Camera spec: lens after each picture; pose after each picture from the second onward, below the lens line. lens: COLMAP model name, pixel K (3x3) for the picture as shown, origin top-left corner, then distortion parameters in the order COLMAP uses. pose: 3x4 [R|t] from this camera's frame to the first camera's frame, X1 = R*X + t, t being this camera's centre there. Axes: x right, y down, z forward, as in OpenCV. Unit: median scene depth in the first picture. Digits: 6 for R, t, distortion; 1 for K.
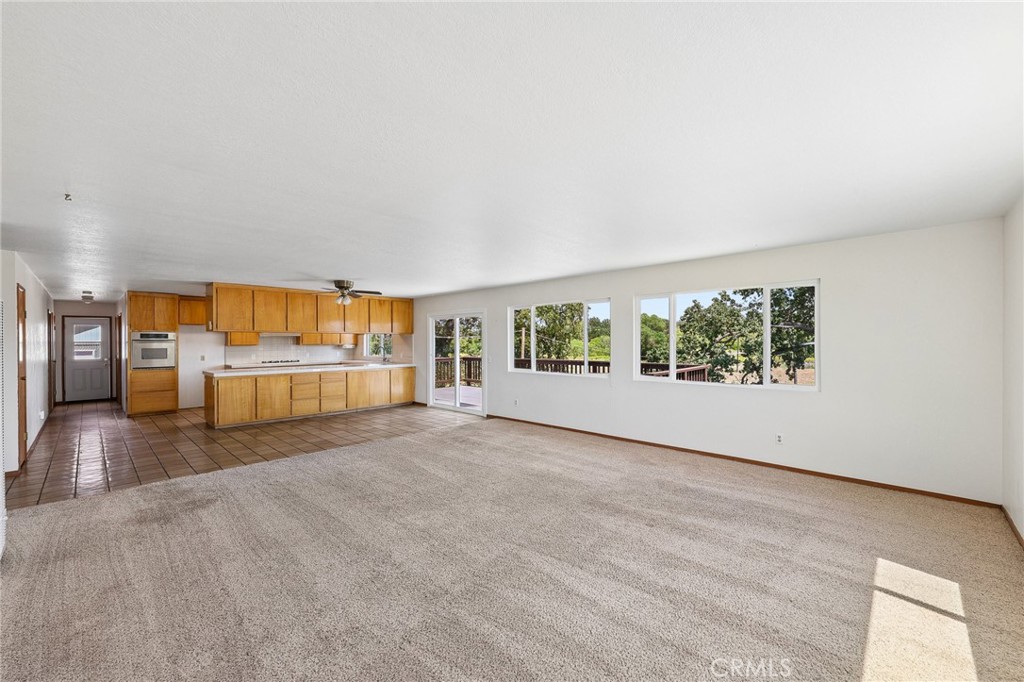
lens RADIAL K [[414.0, 0, 516.3], [0, 414.0, 340.7], [0, 0, 1]] dist [-0.000306, 0.000259]
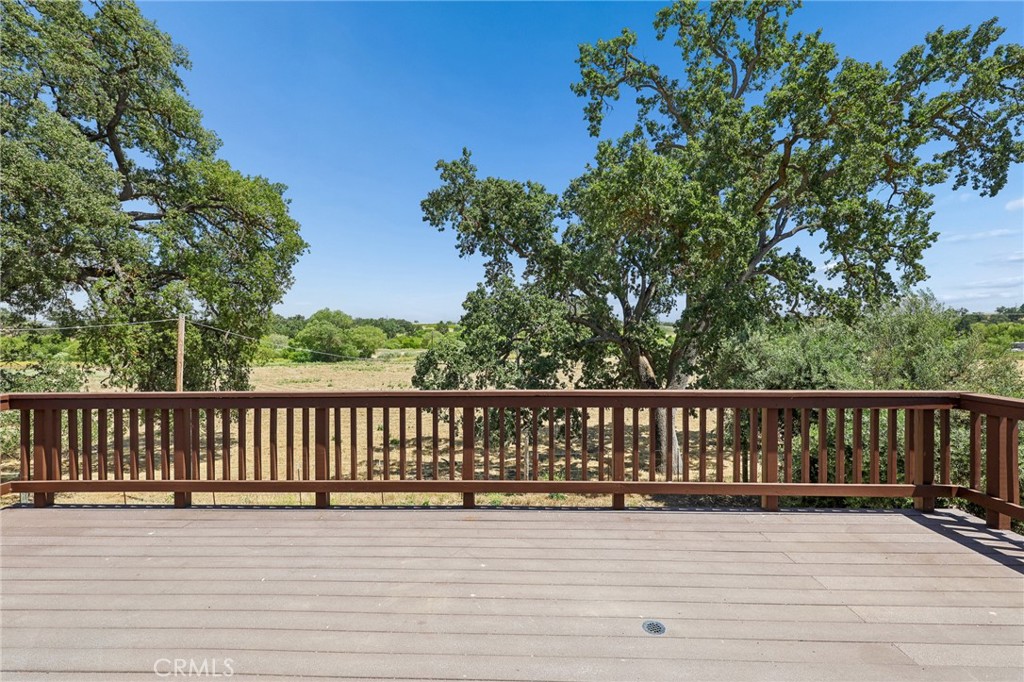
lens RADIAL K [[429.9, 0, 504.5], [0, 429.9, 341.8], [0, 0, 1]] dist [0.001065, 0.000106]
pose [[0.750162, -0.004175, 0.661241, -0.111108], [0.001027, 0.999986, 0.005148, 0.007383], [-0.661254, -0.003183, 0.750156, 0.886146]]
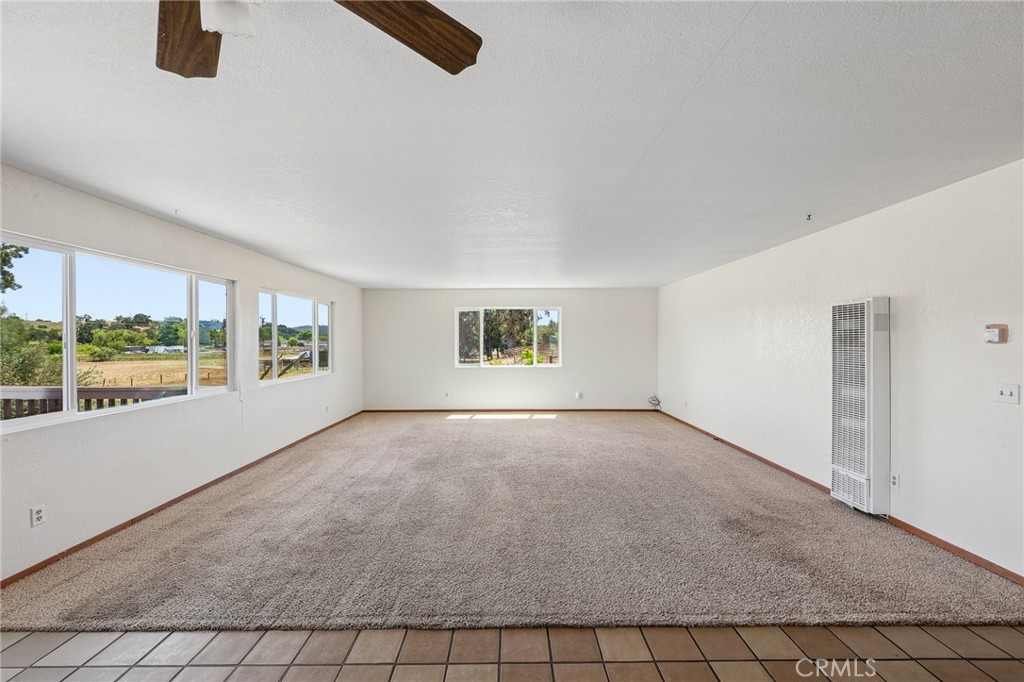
lens RADIAL K [[414.0, 0, 508.2], [0, 414.0, 341.9], [0, 0, 1]] dist [-0.000306, 0.000259]
pose [[-0.701540, 0.002874, 0.712625, -0.253187], [0.002656, 0.999995, -0.001418, 0.004198], [-0.712626, 0.000898, -0.701544, 1.103196]]
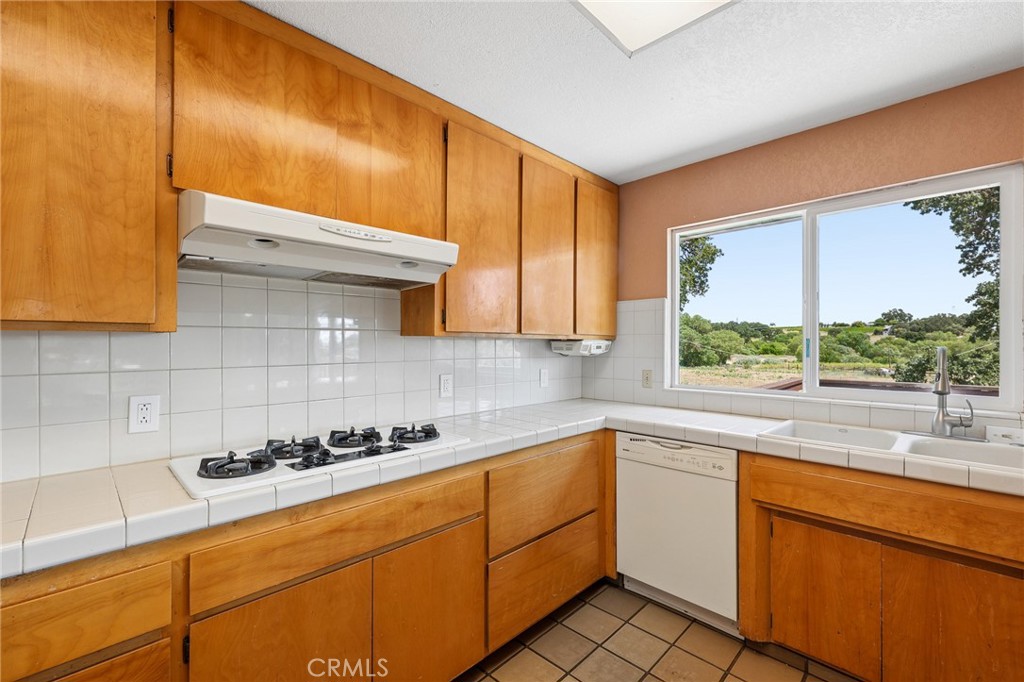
lens RADIAL K [[429.9, 0, 516.7], [0, 429.9, 343.0], [0, 0, 1]] dist [0.001065, 0.000106]
pose [[0.999965, 0.005102, -0.006649, -0.544949], [-0.005117, 0.999985, -0.002178, 0.015308], [0.006638, 0.002212, 0.999976, 0.913627]]
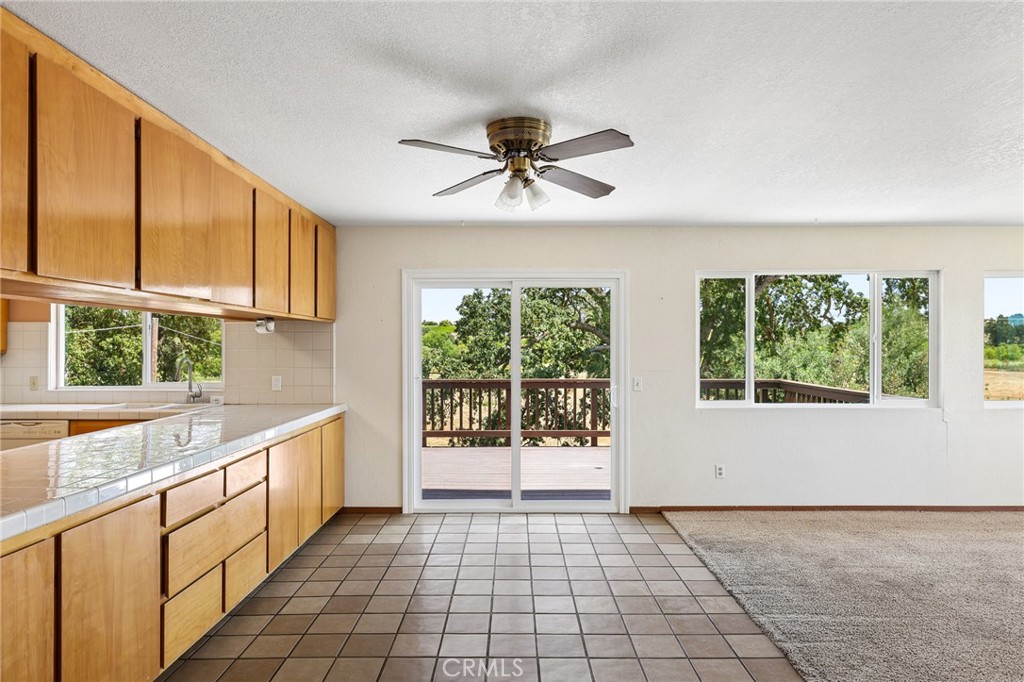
lens RADIAL K [[610.0, 0, 508.1], [0, 610.0, 339.2], [0, 0, 1]] dist [0.004458, 0.001290]
pose [[0.724638, 0.011073, 0.689041, -0.526669], [-0.003289, 0.999915, -0.012610, 0.004689], [-0.689122, 0.006871, 0.724613, 0.517316]]
